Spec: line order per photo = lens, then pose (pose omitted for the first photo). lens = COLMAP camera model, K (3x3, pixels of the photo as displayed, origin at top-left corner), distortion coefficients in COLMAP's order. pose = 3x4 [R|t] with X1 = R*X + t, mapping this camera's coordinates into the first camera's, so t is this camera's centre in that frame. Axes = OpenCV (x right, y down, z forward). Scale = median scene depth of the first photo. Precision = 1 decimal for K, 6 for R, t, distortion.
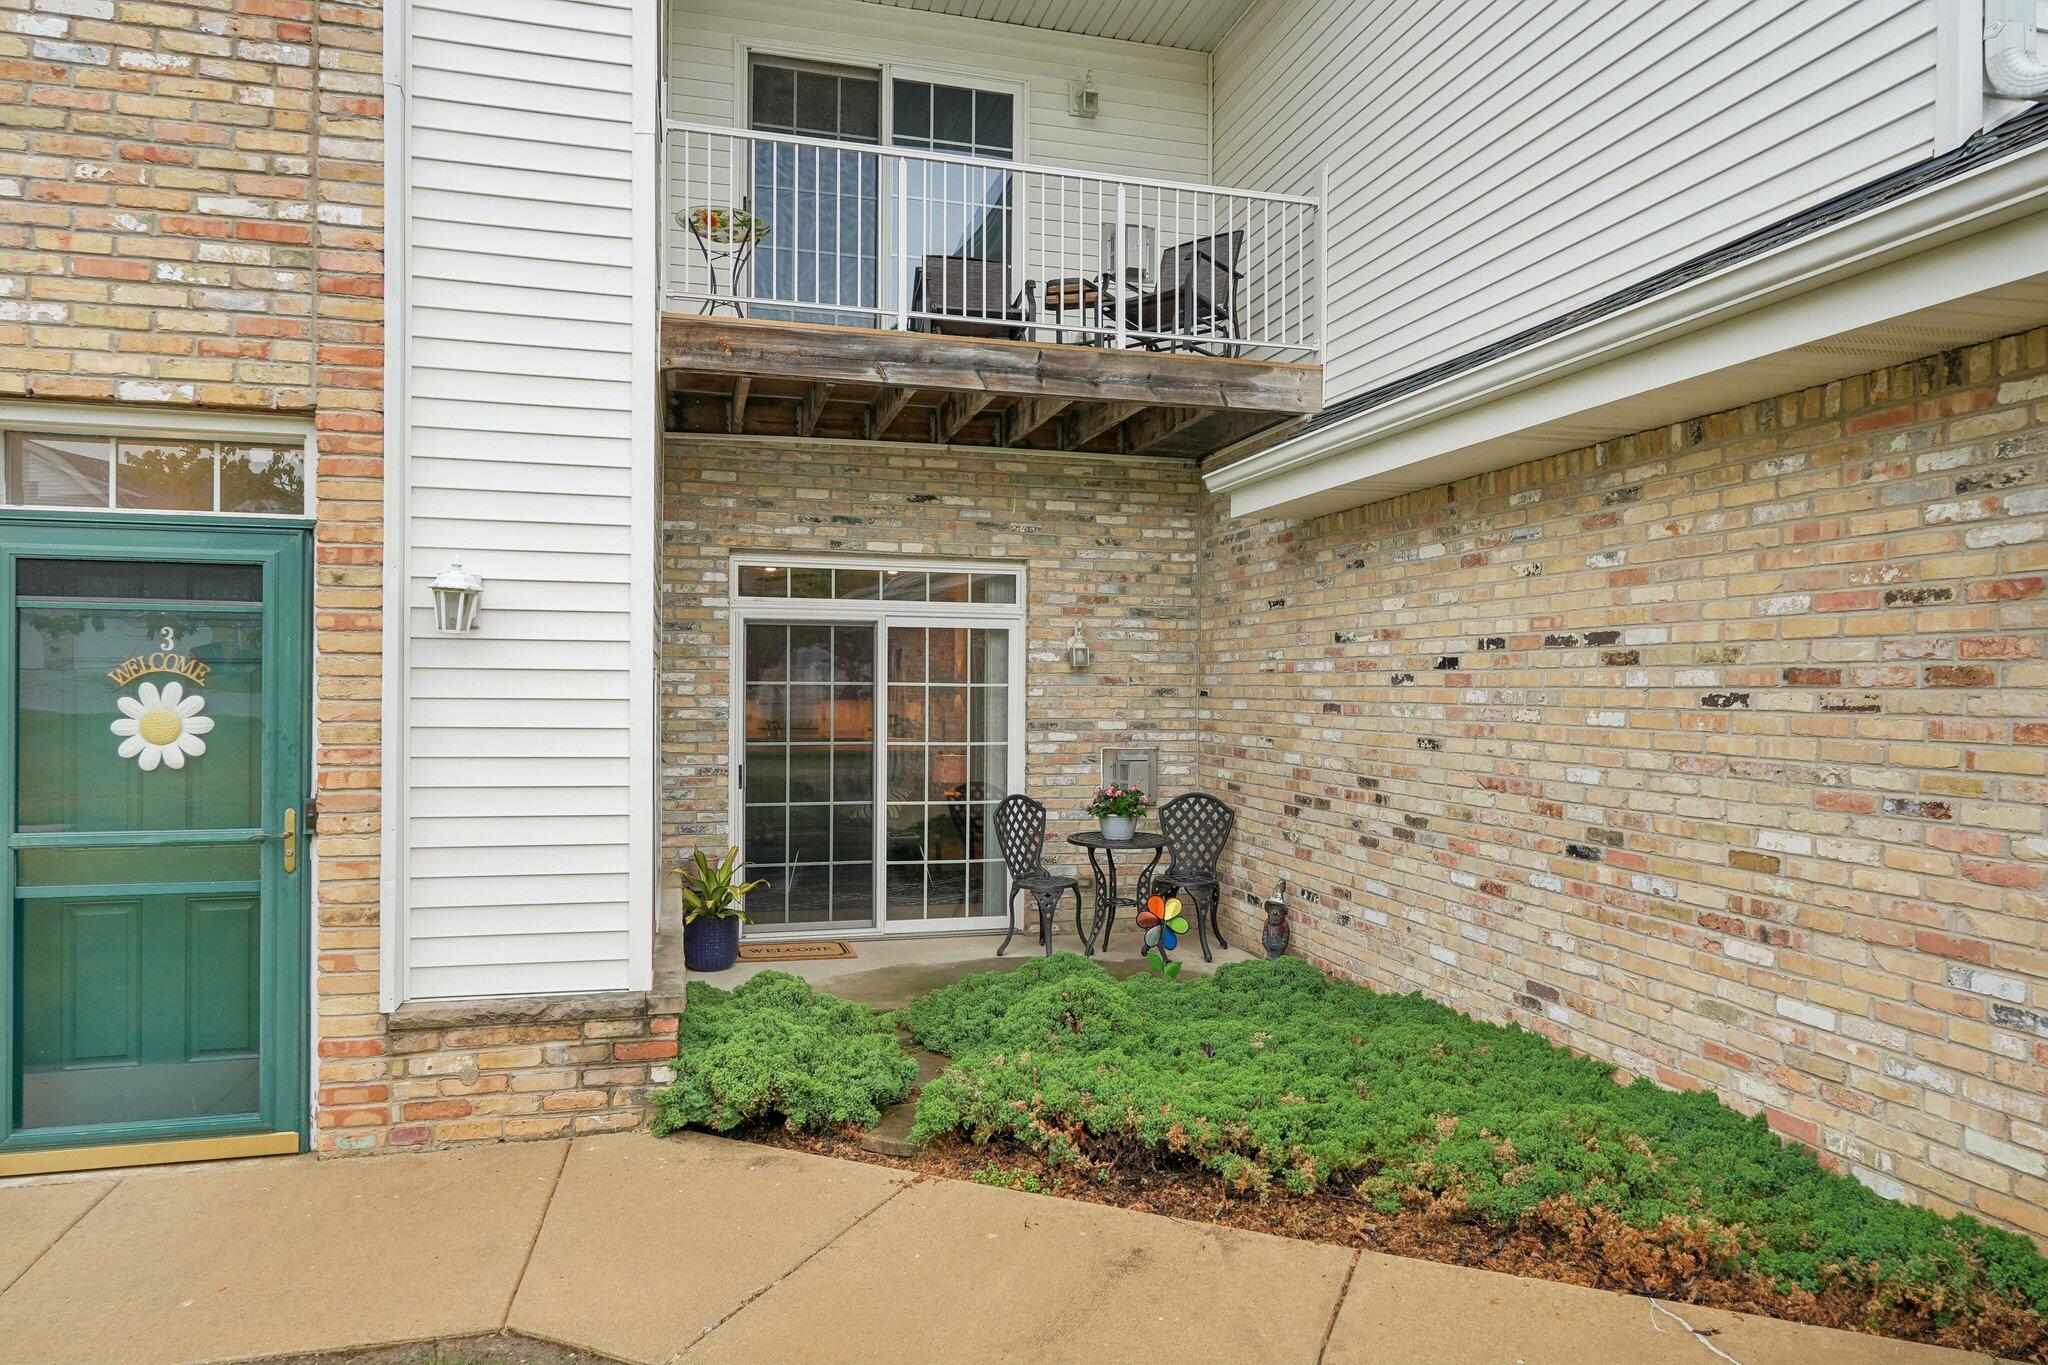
lens RADIAL K [[1296.4, 0, 1024.0], [0, 1296.4, 682.5], [0, 0, 1]] dist [0.000418, 0.000053]
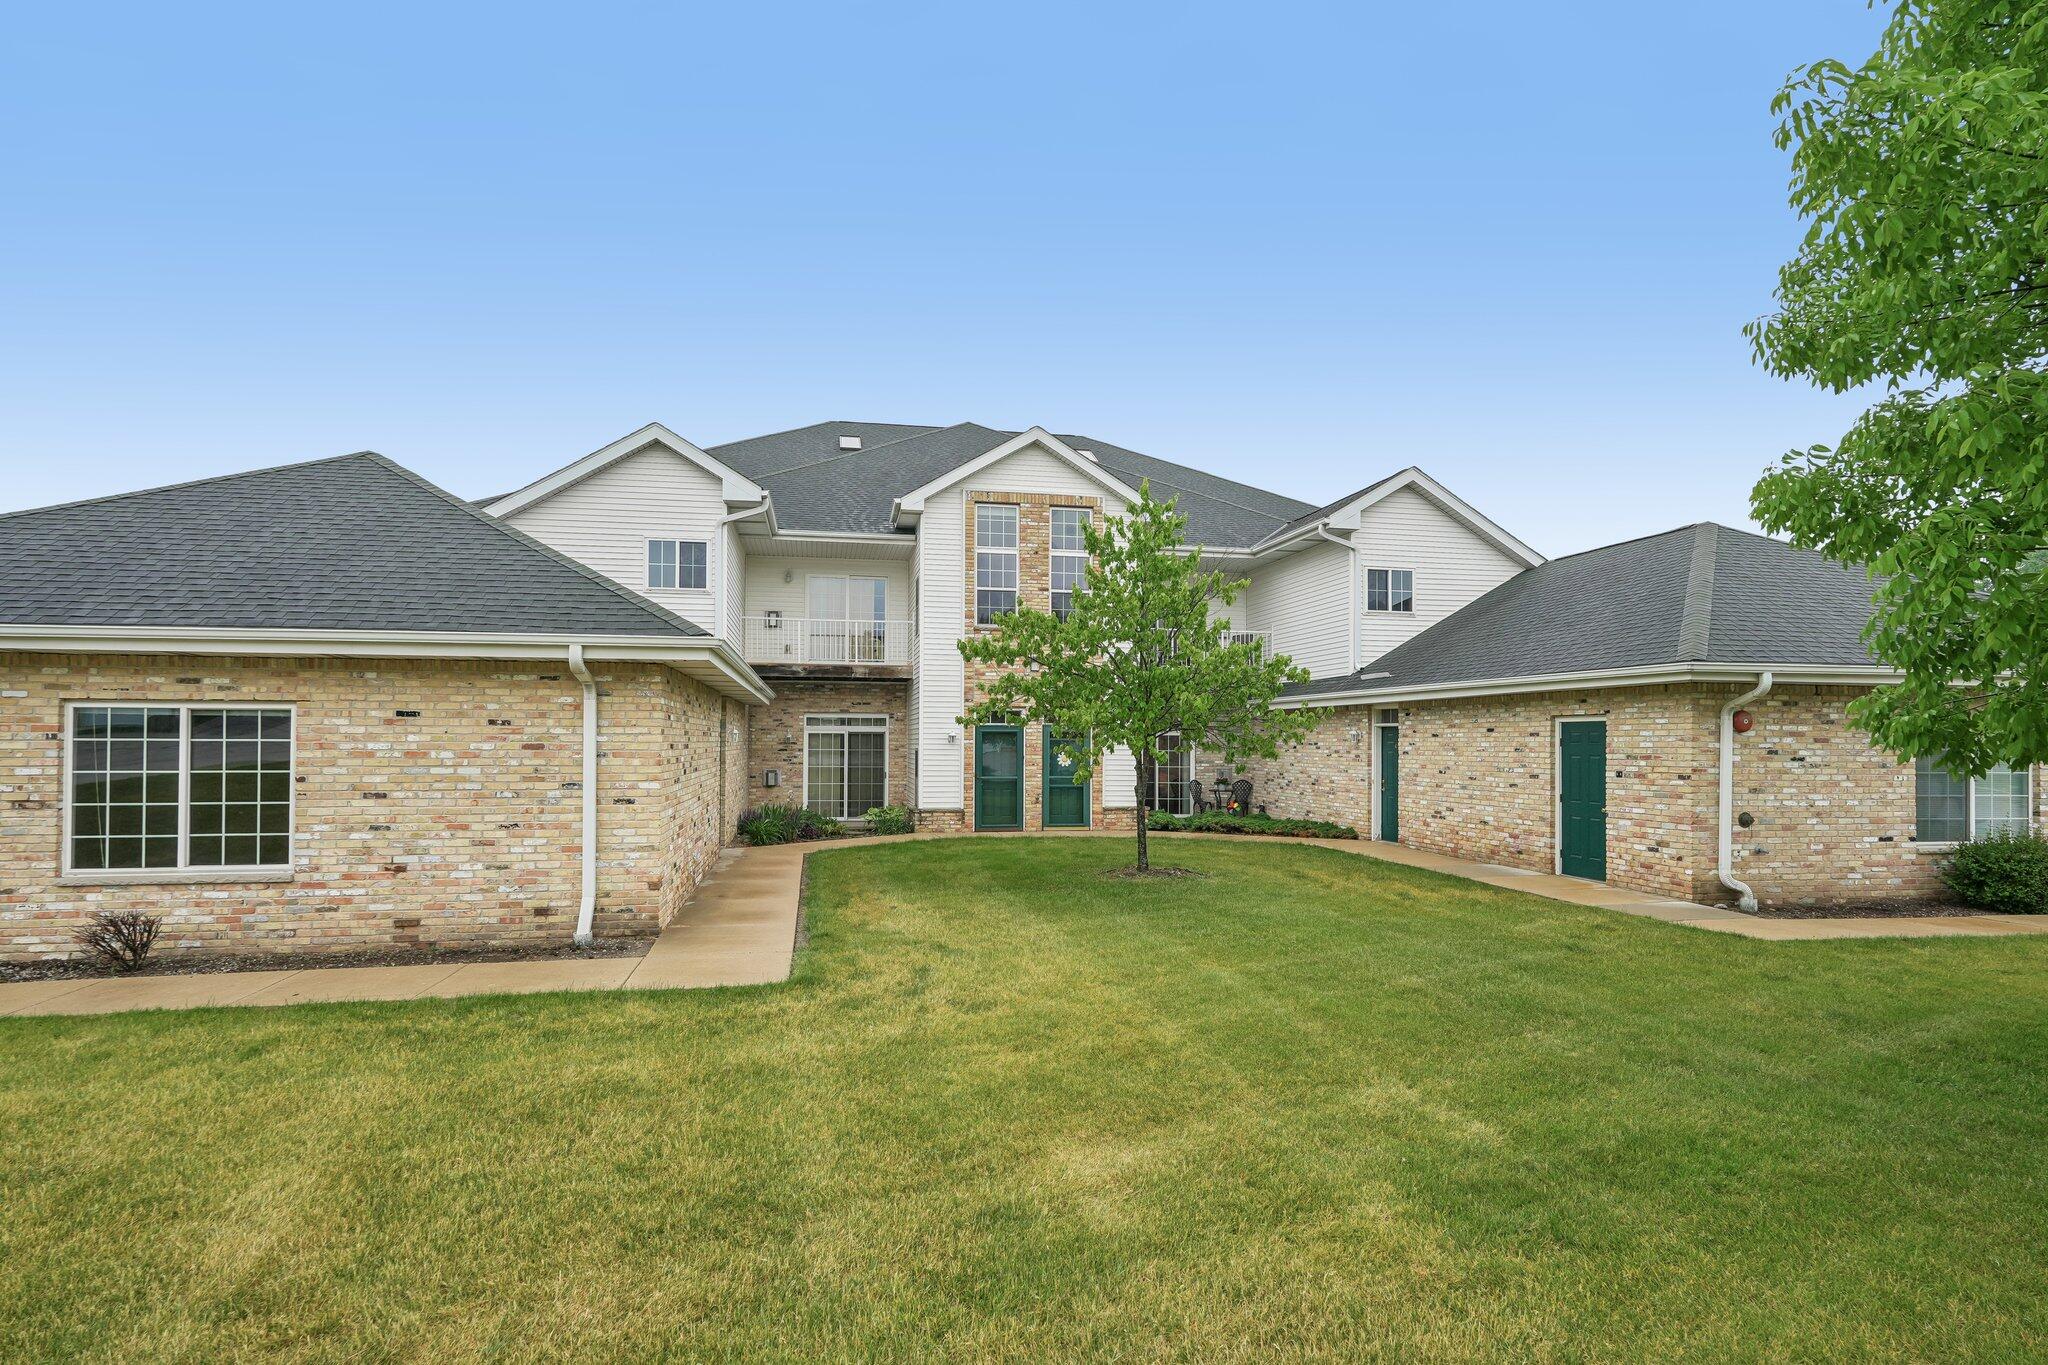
lens RADIAL K [[1207.2, 0, 1024.0], [0, 1207.2, 682.5], [0, 0, 1]] dist [-0.002919, -0.000763]
pose [[0.997877, -0.005162, -0.064921, -0.308509], [0.002313, 0.999034, -0.043885, -0.049105], [0.065085, 0.043641, 0.996925, -2.902261]]
